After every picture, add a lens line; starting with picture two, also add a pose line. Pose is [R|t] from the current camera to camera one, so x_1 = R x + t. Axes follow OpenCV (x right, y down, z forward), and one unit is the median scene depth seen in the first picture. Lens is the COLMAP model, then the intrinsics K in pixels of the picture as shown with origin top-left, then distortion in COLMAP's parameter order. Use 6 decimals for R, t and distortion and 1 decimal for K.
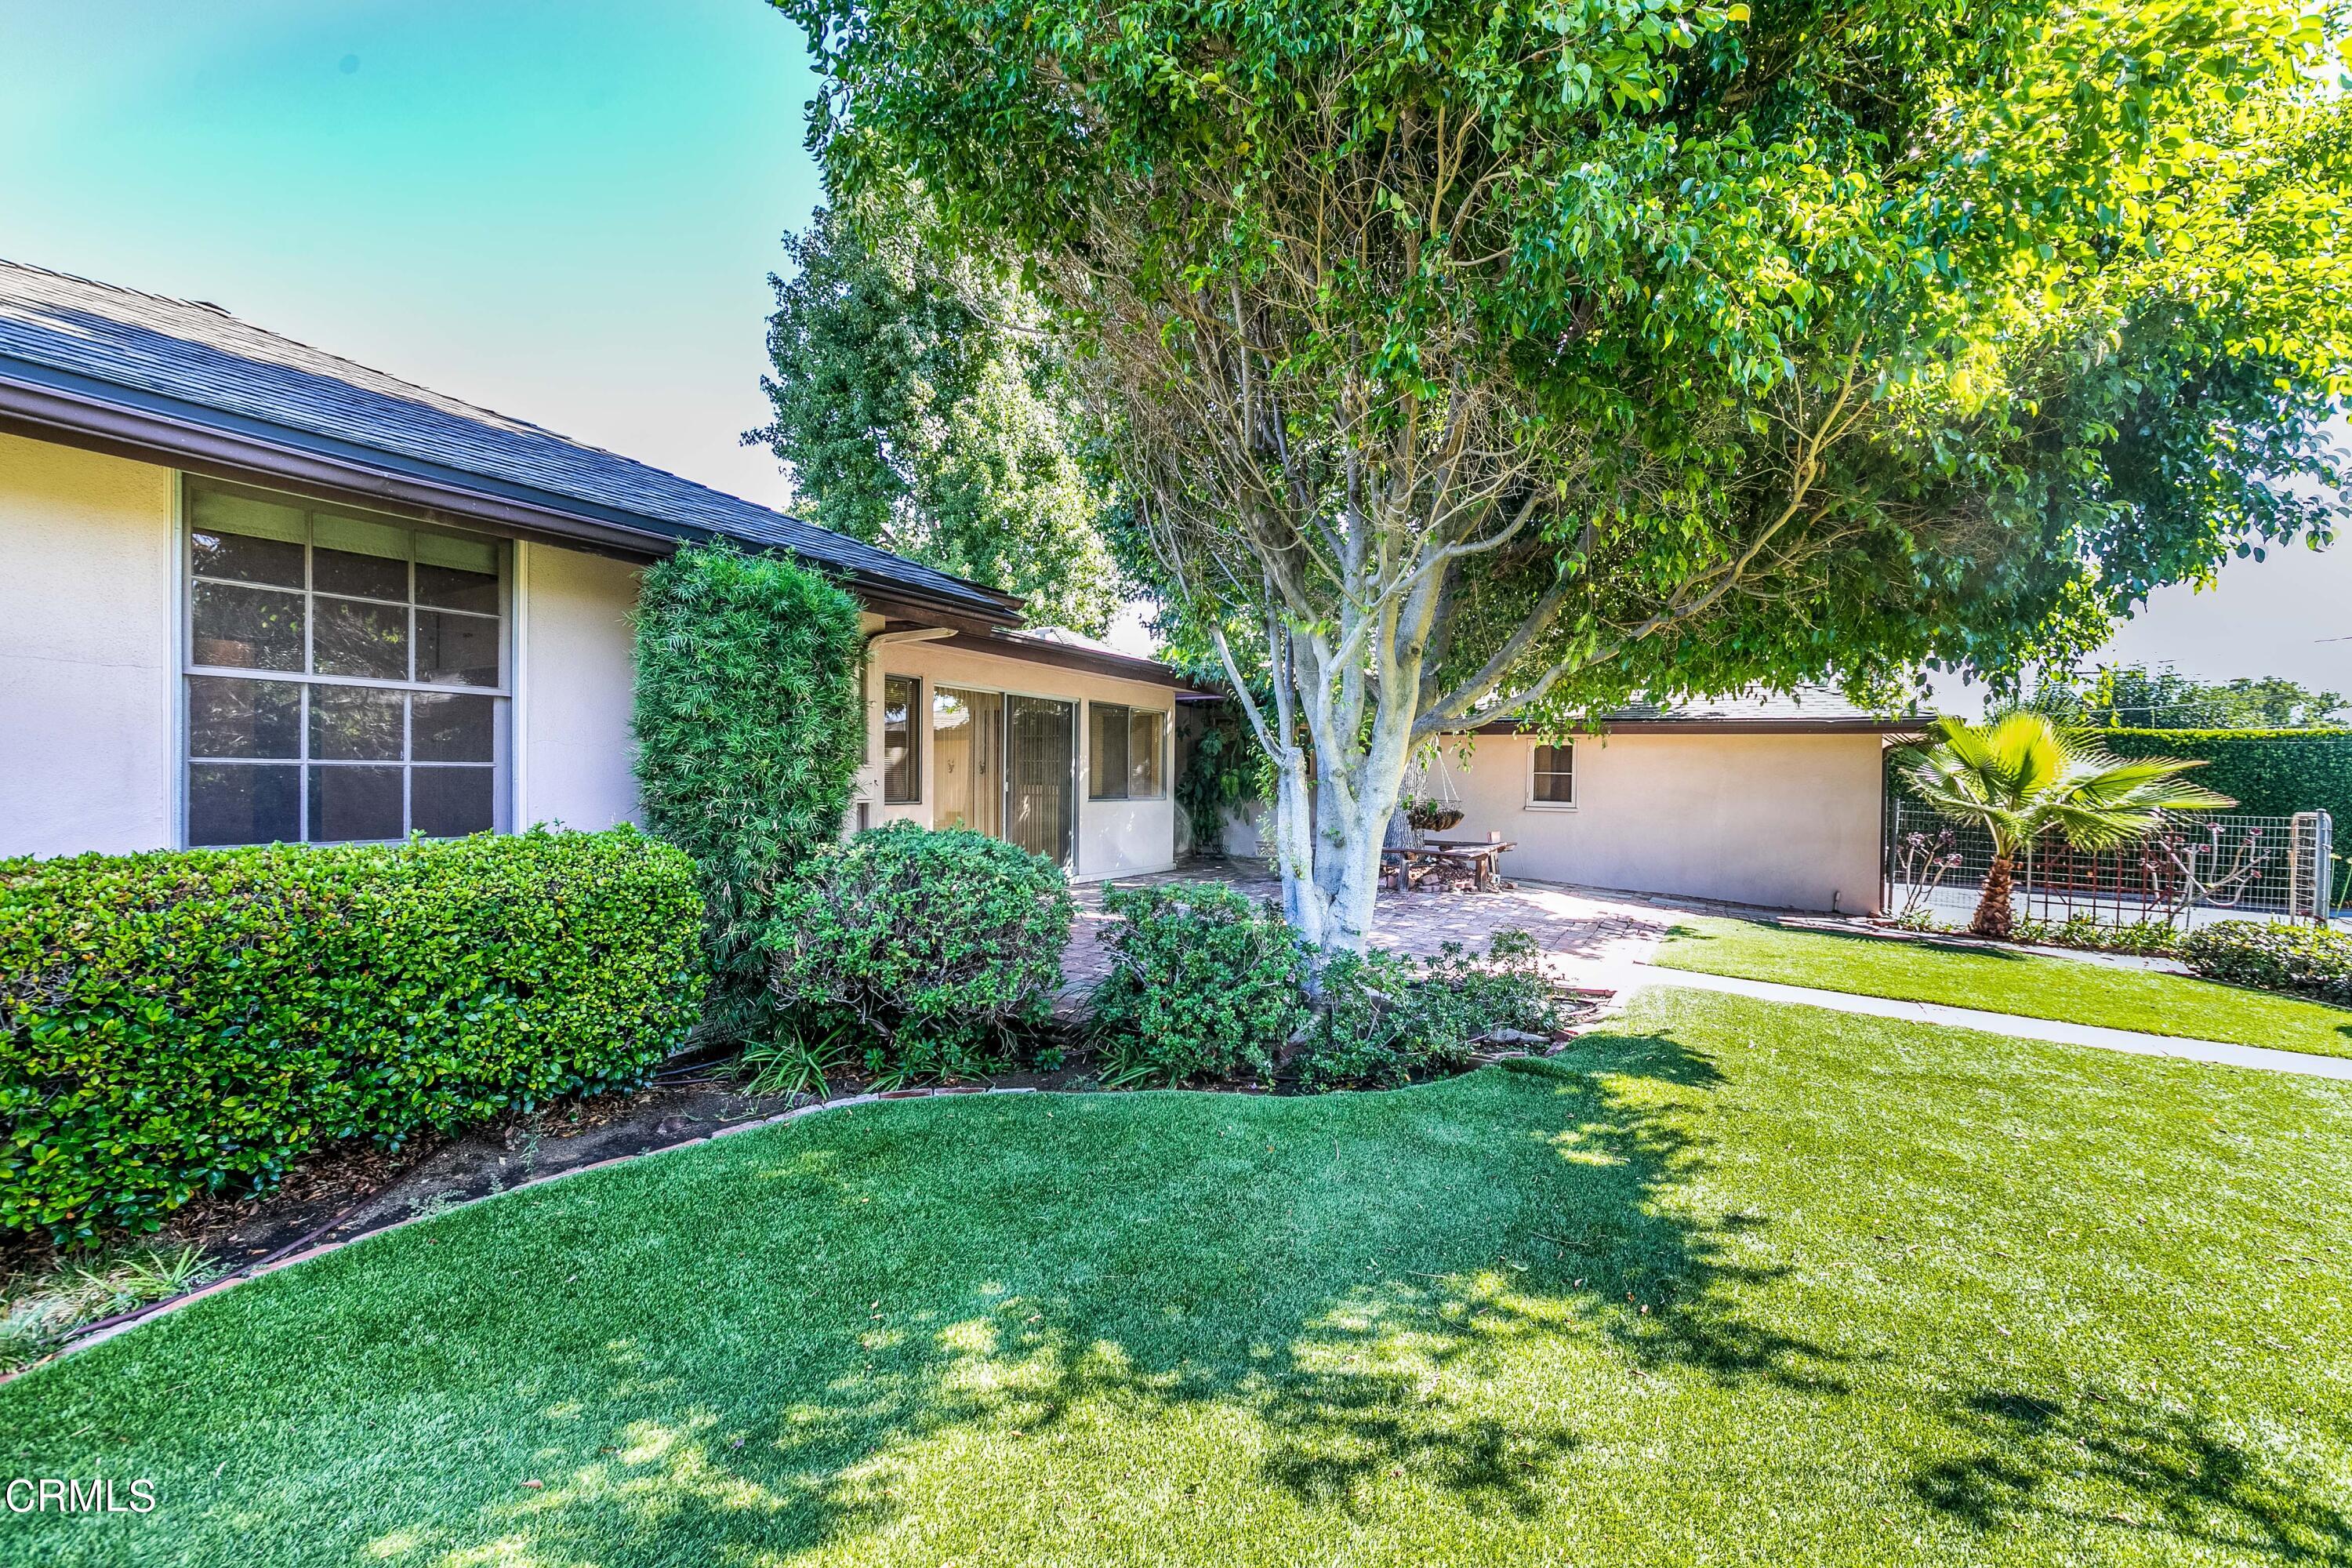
lens RADIAL K [[961.5, 0, 1129.4], [0, 961.5, 790.4], [0, 0, 1]] dist [-0.002305, -0.000280]
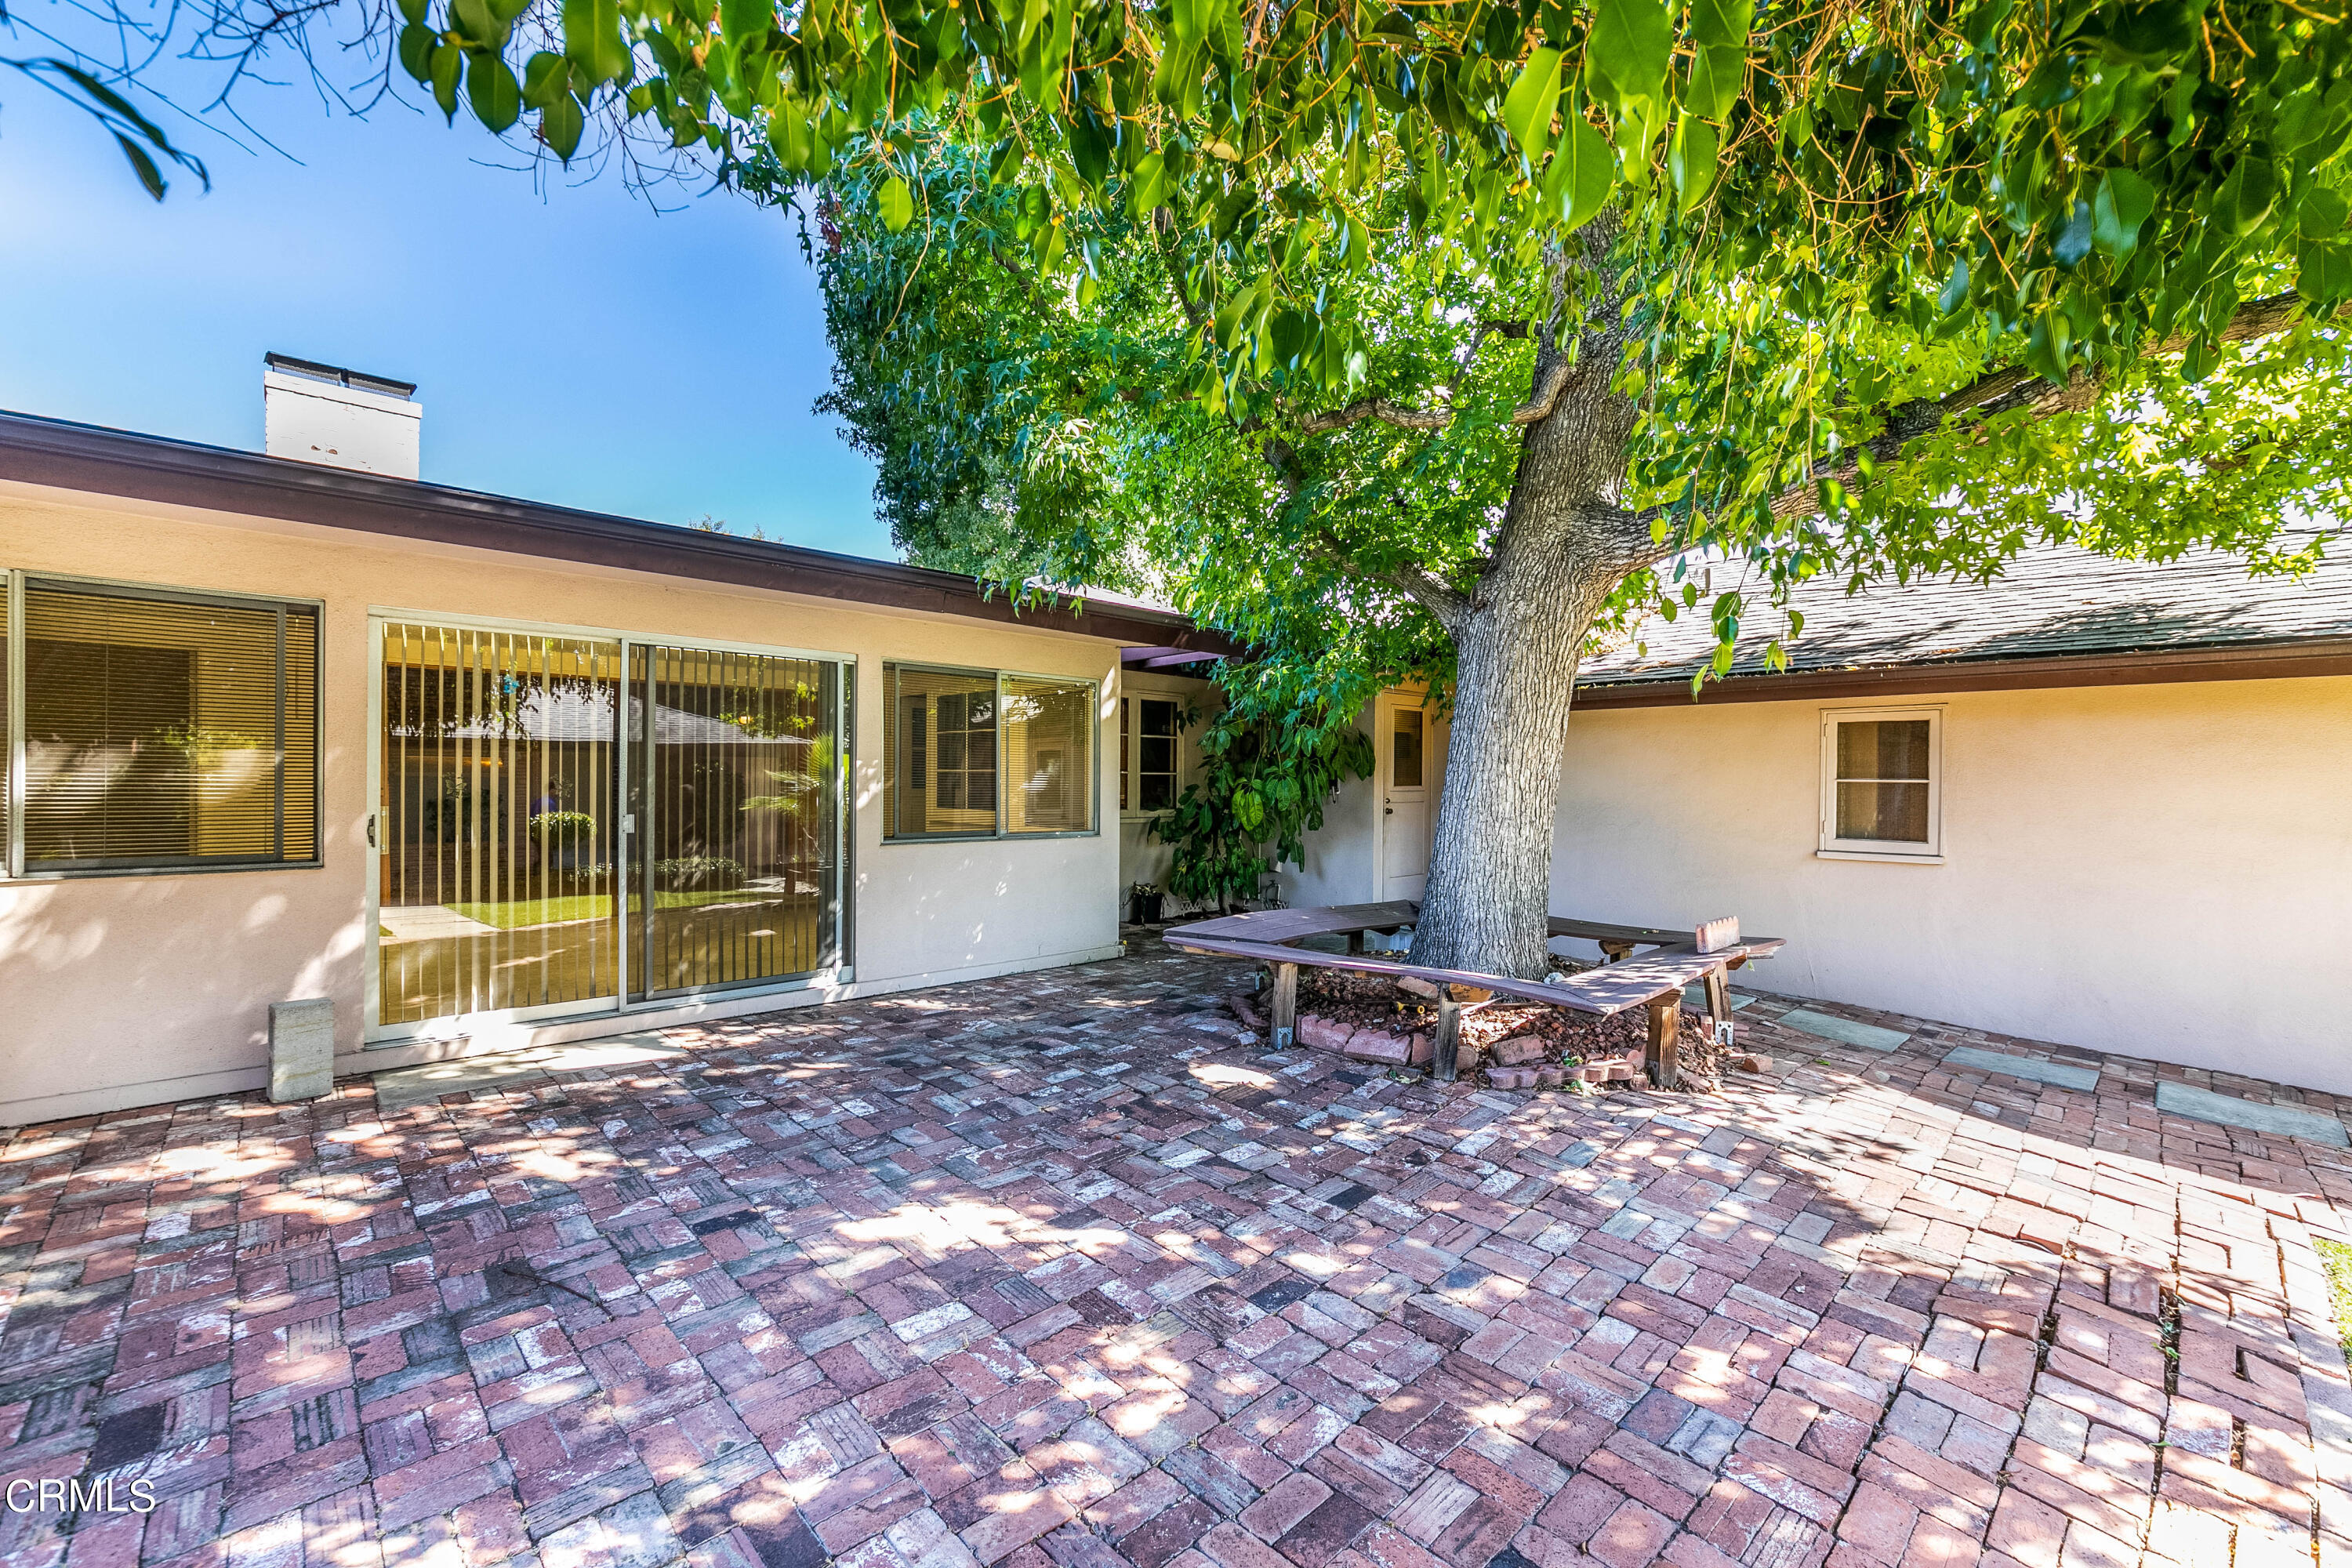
lens RADIAL K [[961.5, 0, 1129.4], [0, 961.5, 790.4], [0, 0, 1]] dist [-0.002305, -0.000280]
pose [[0.963451, -0.008859, -0.267739, 0.242433], [0.007918, 0.999958, -0.004594, -0.016241], [0.267768, 0.002306, 0.963481, 0.516525]]
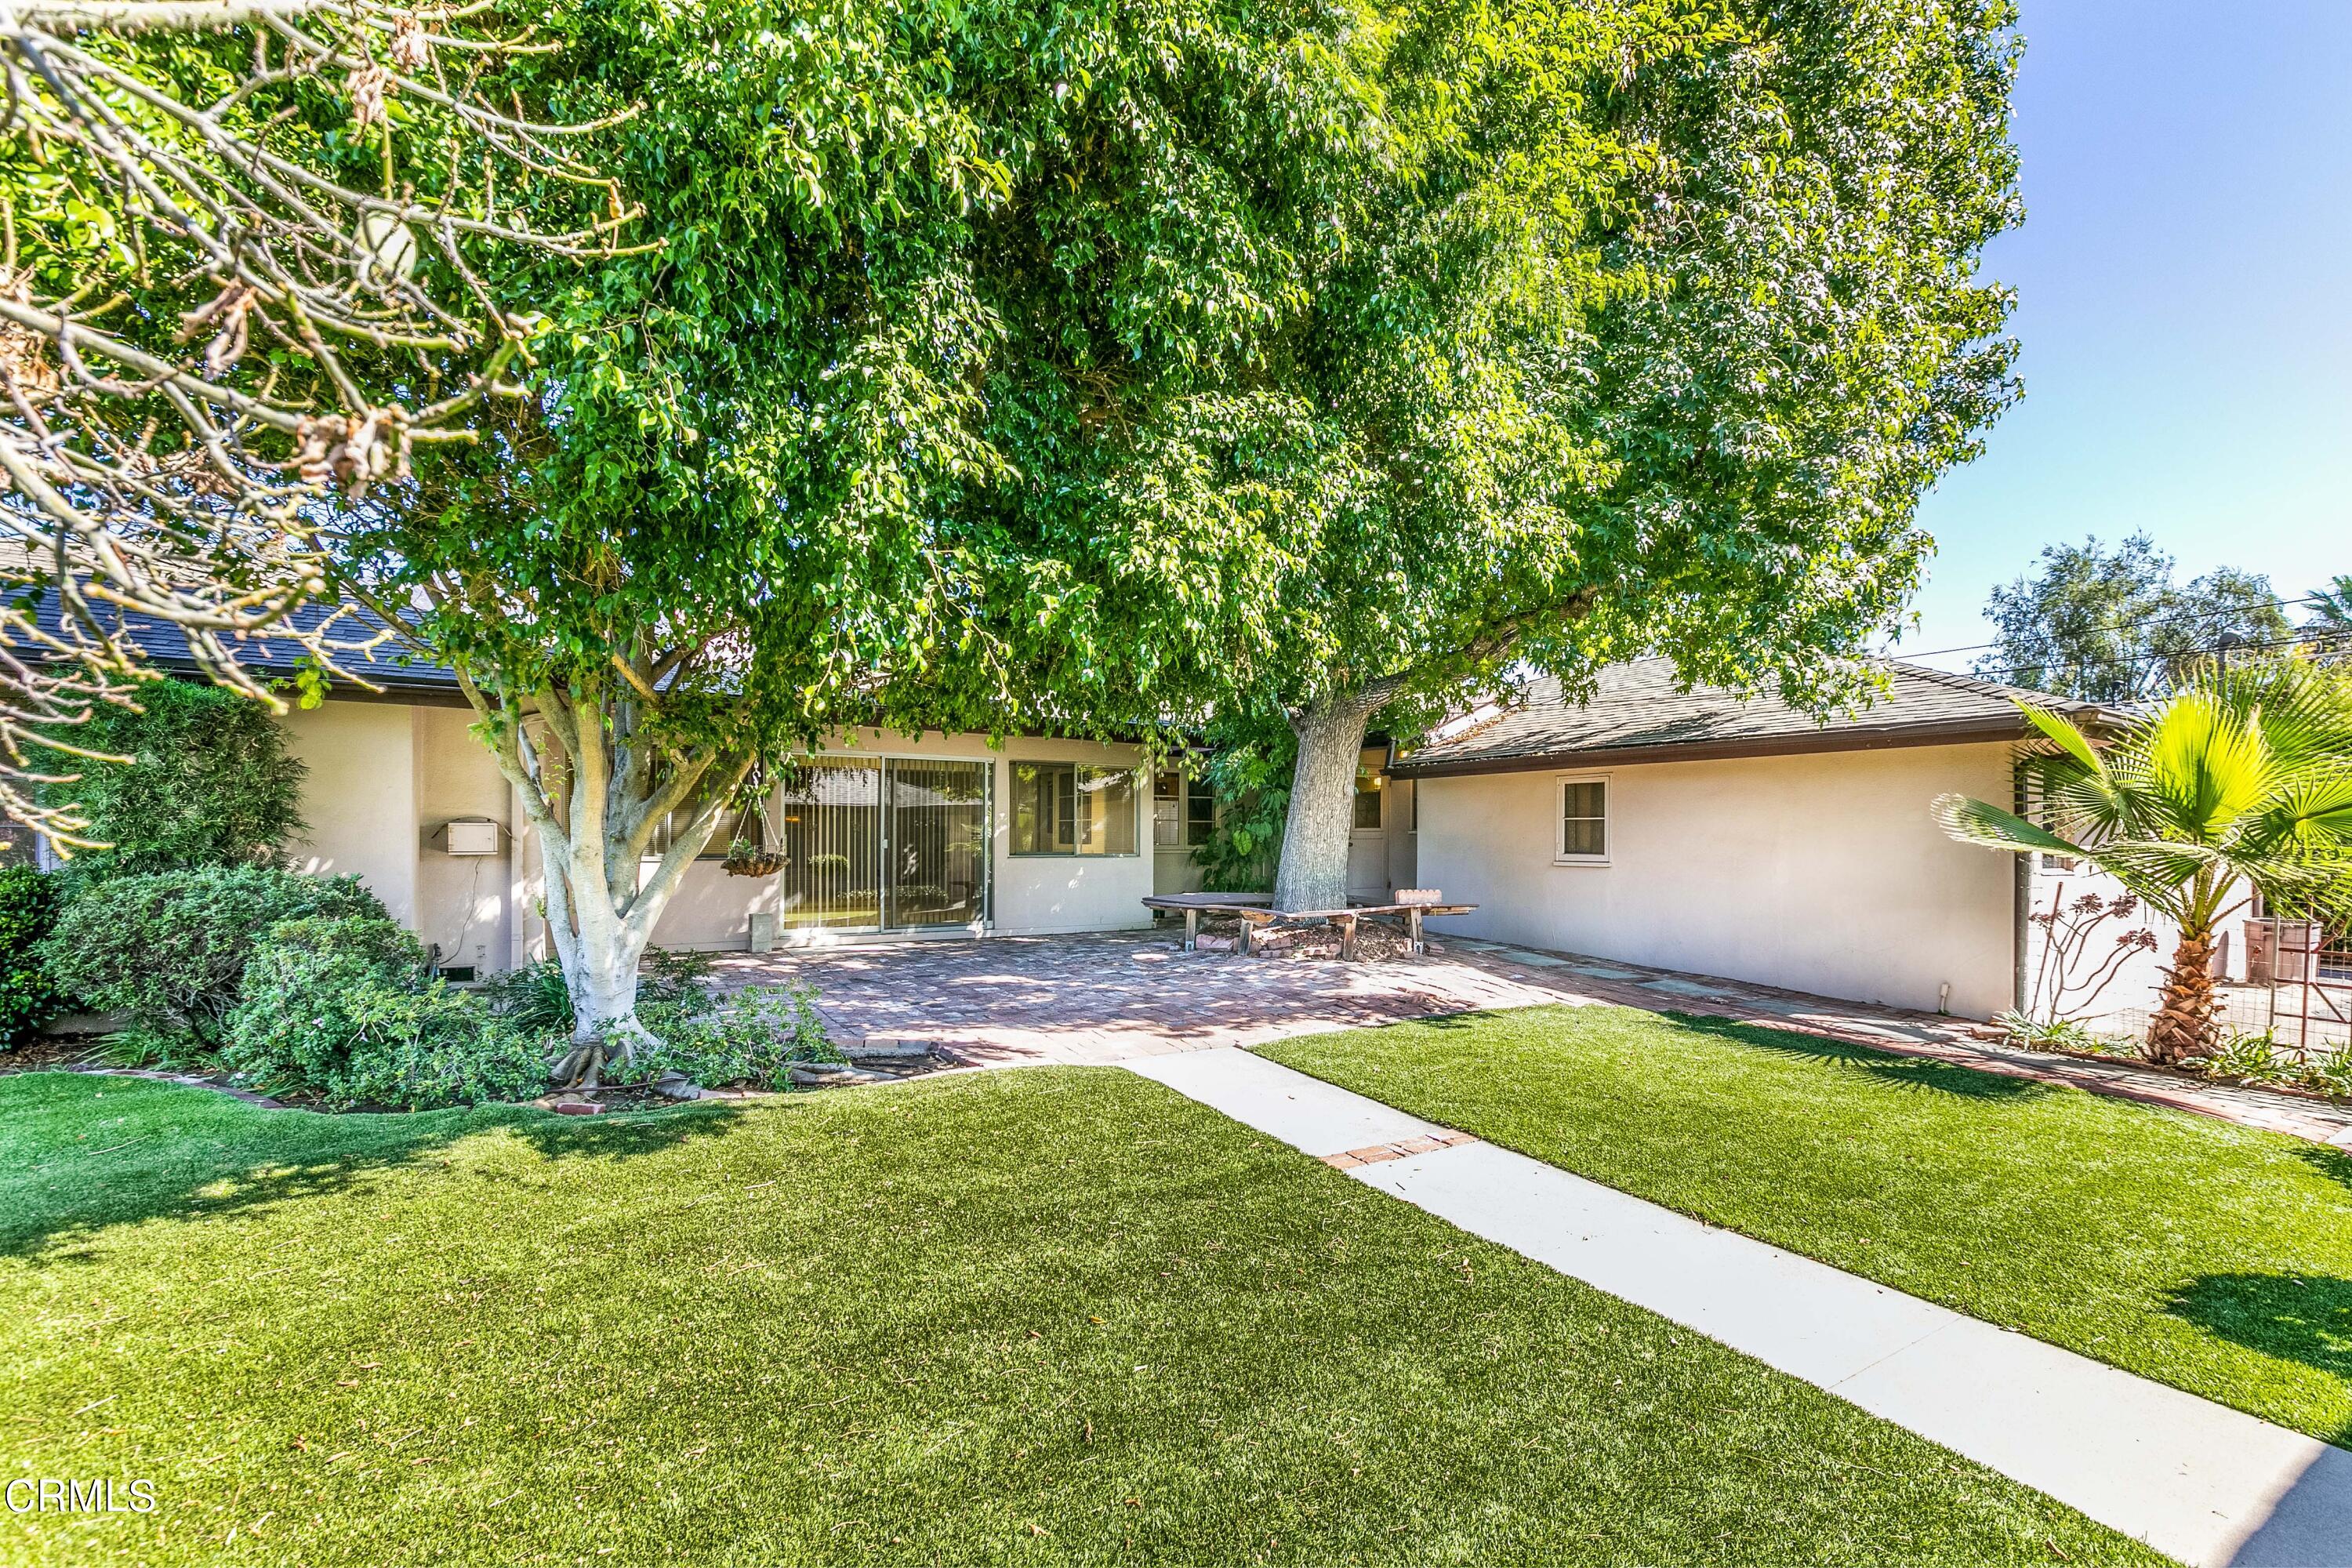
lens RADIAL K [[961.5, 0, 1129.4], [0, 961.5, 790.4], [0, 0, 1]] dist [-0.002305, -0.000280]
pose [[0.893373, -0.039147, -0.447607, 0.534792], [0.009223, 0.997585, -0.068838, 0.011845], [0.449221, 0.057369, 0.891577, 0.148816]]
